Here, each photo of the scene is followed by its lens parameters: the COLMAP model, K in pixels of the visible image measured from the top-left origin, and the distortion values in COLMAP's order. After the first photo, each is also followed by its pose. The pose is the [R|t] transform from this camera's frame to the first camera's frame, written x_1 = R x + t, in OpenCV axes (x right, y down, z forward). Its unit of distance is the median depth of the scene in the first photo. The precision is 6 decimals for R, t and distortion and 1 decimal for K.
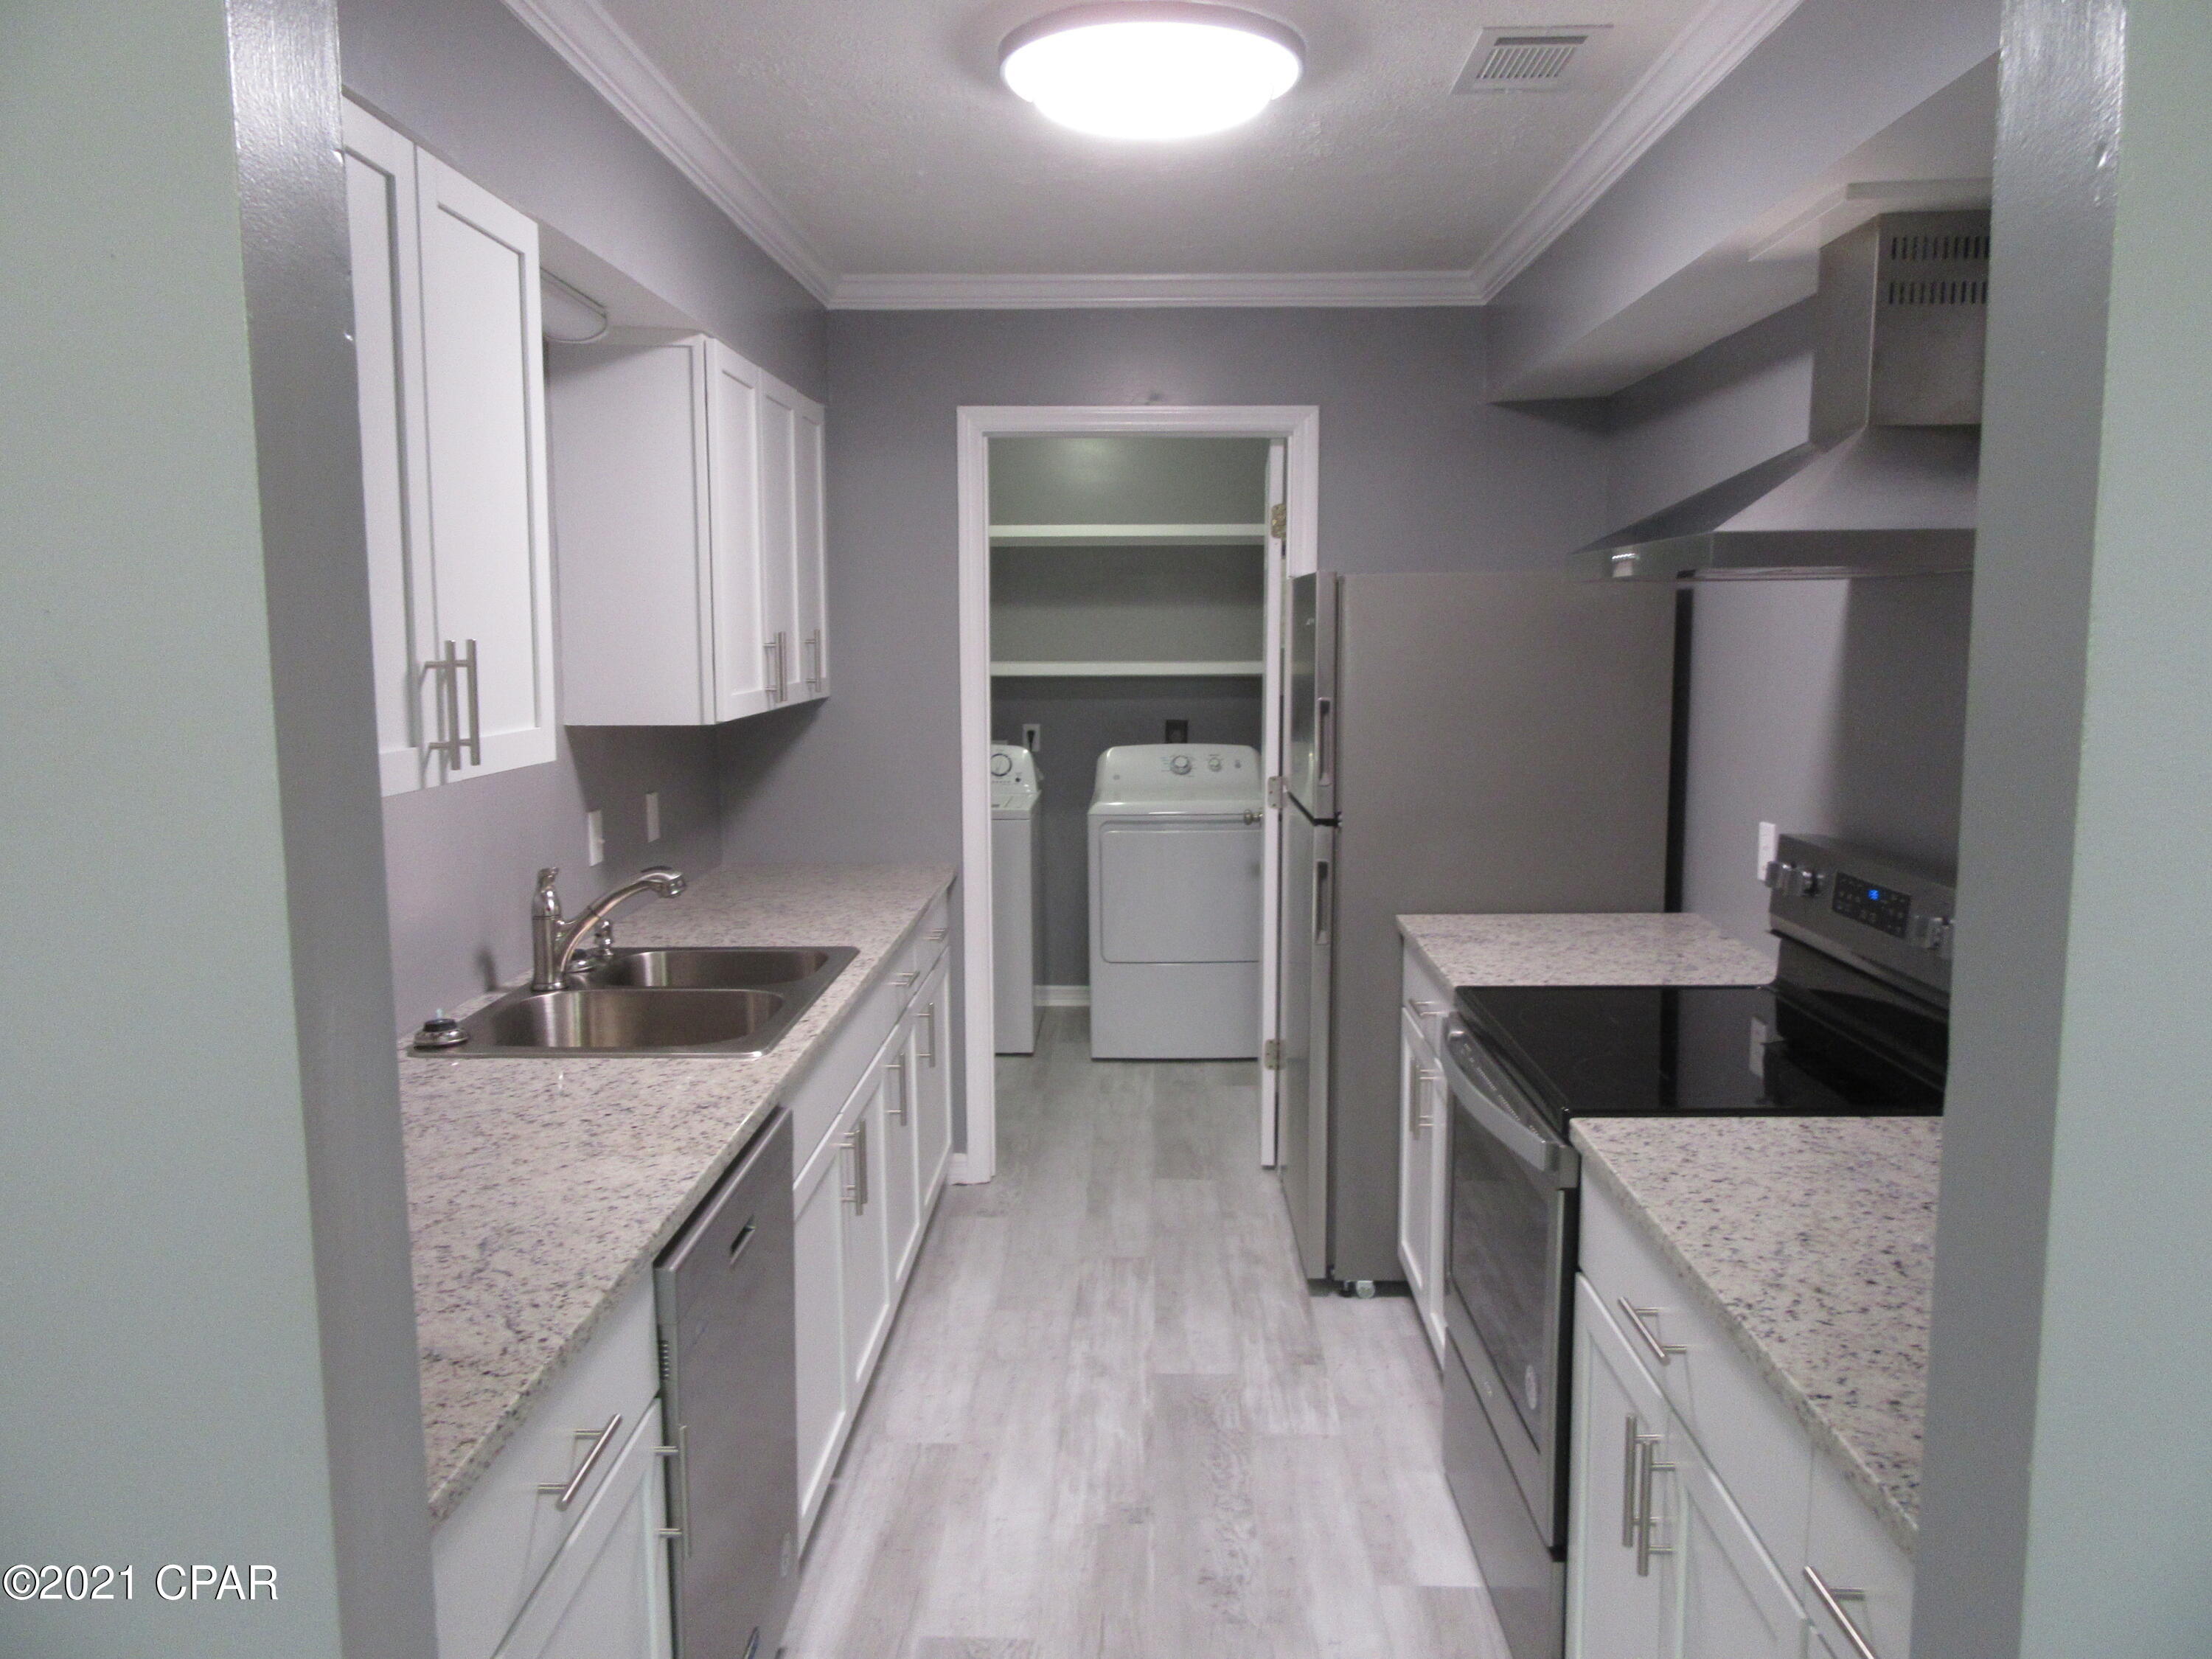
lens RADIAL K [[1621.1, 0, 1106.0], [0, 1621.1, 829.5], [0, 0, 1]] dist [-0.020824, 0.011889]
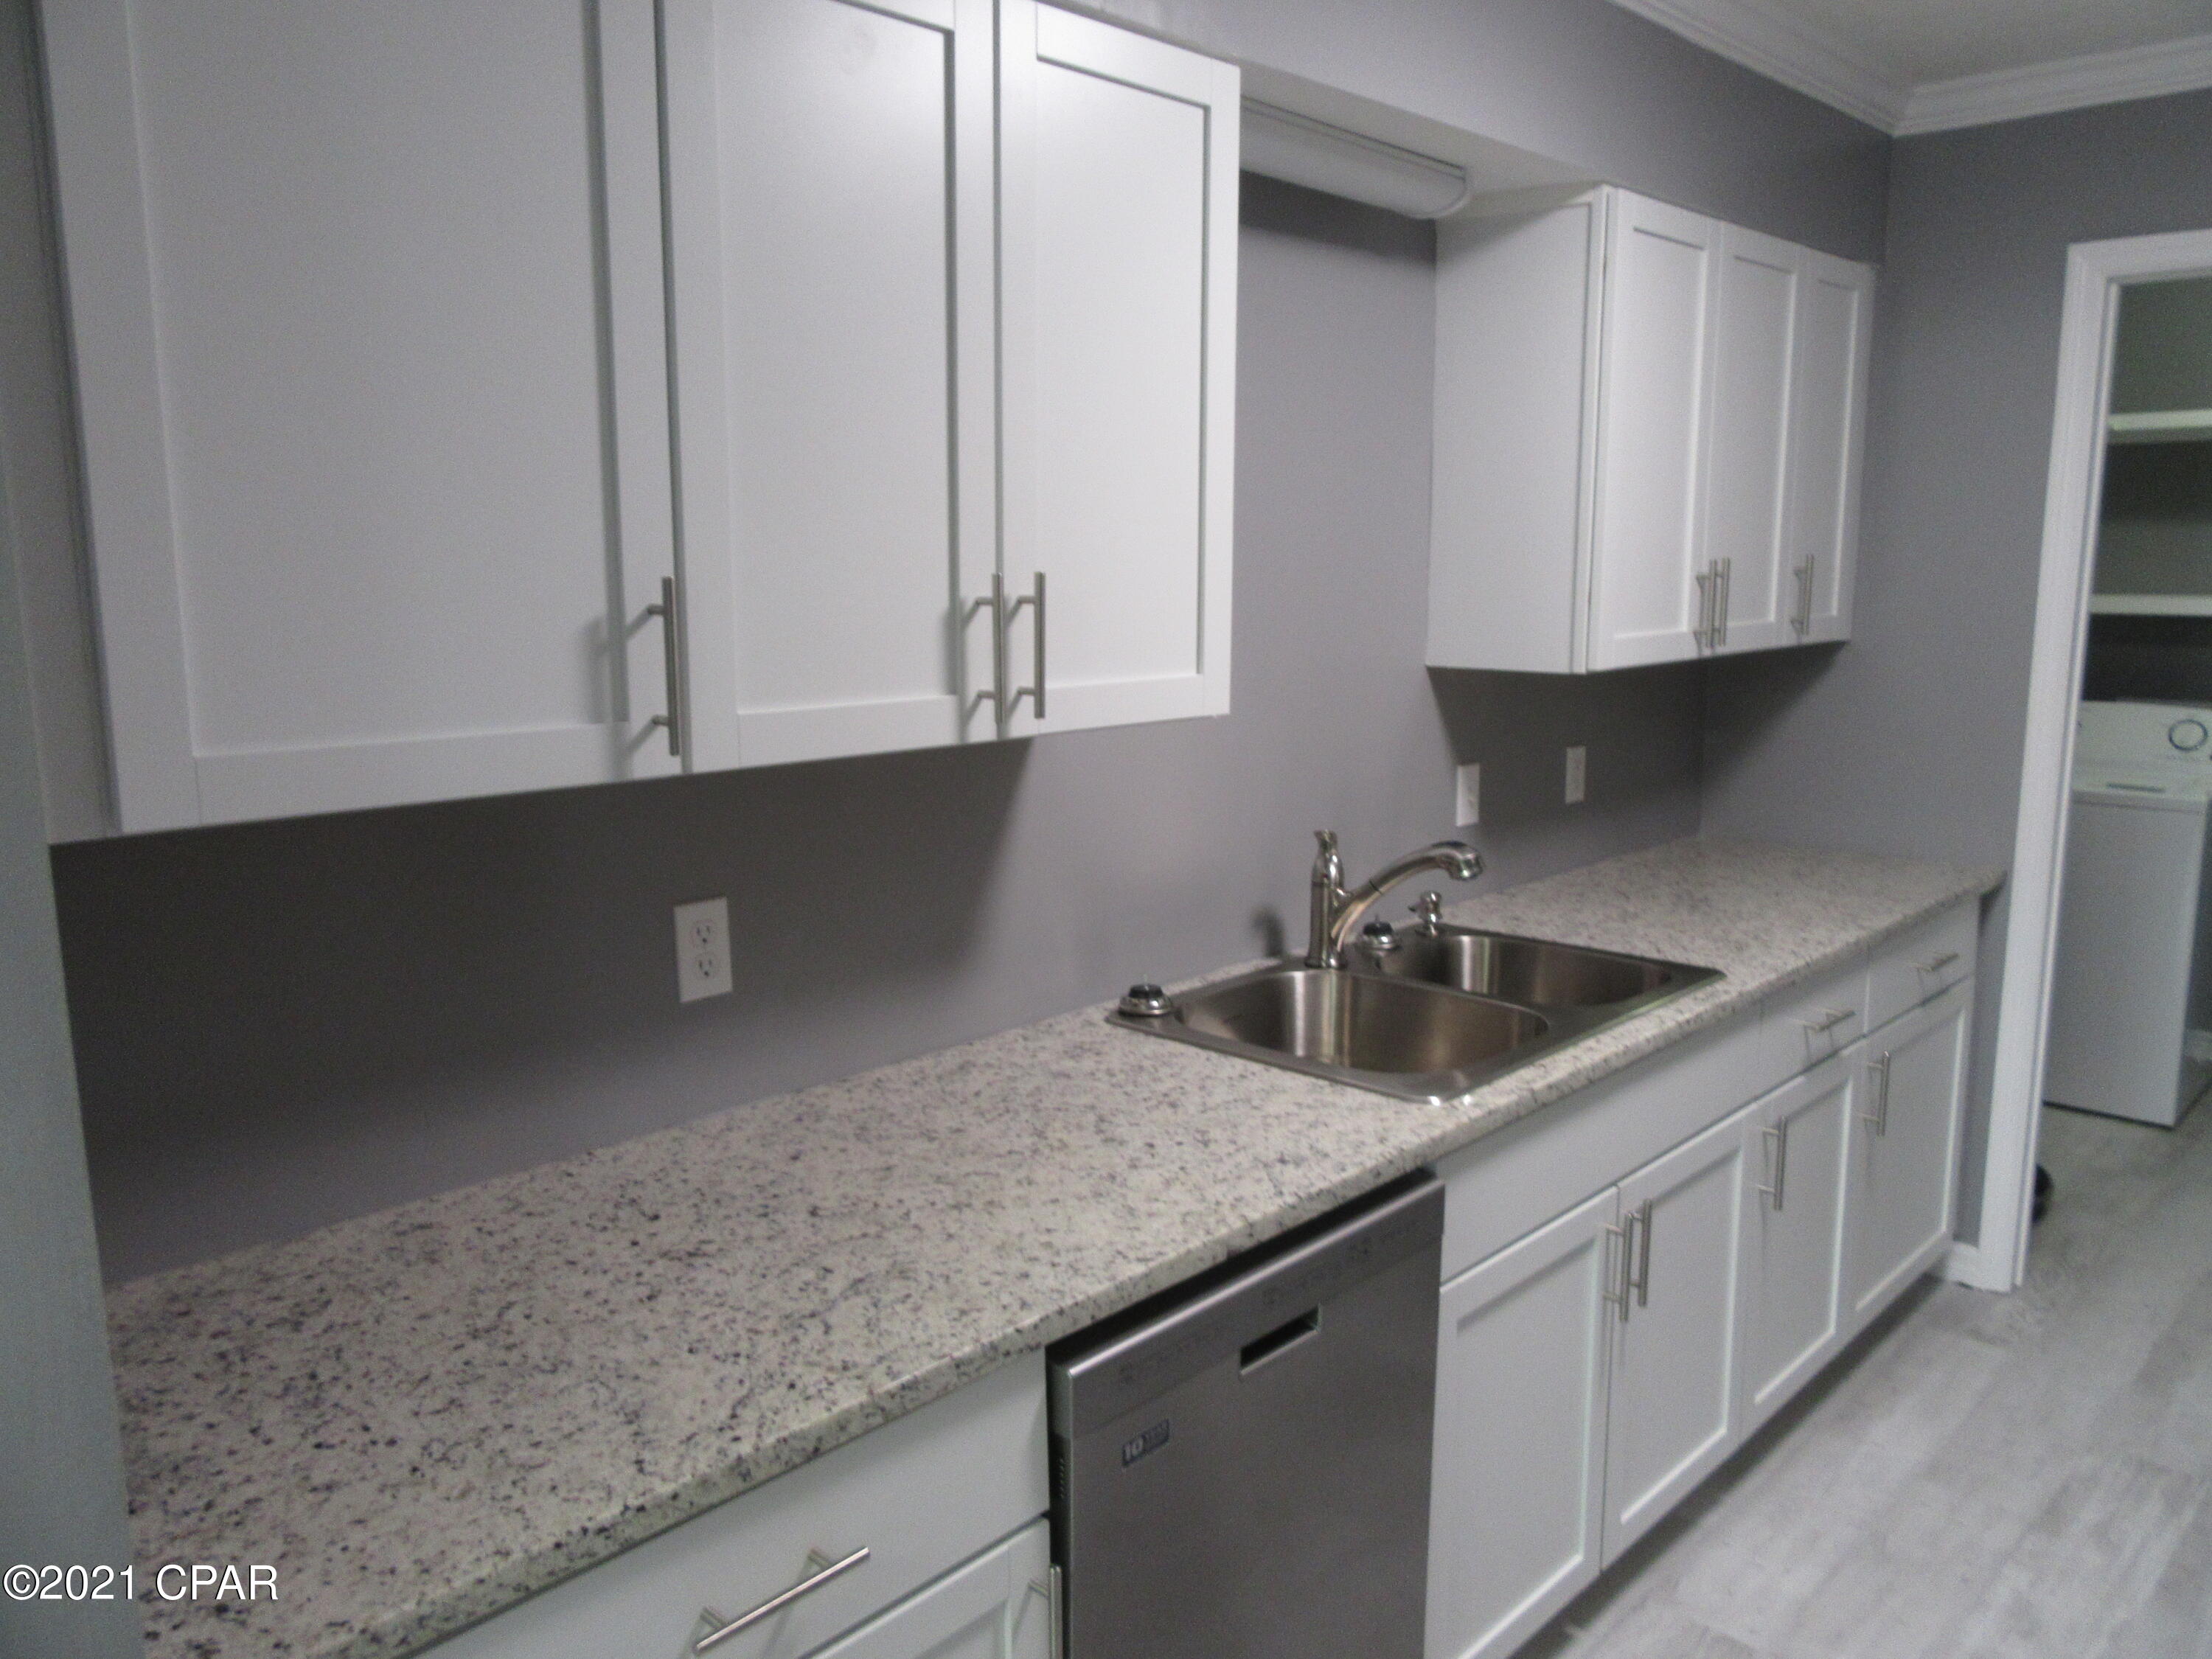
lens RADIAL K [[1621.1, 0, 1106.0], [0, 1621.1, 829.5], [0, 0, 1]] dist [-0.020824, 0.011889]
pose [[0.735527, 0.110650, -0.668399, 0.153149], [-0.078418, 0.993846, 0.078232, -0.035414], [0.672942, -0.005127, 0.739677, 0.263495]]
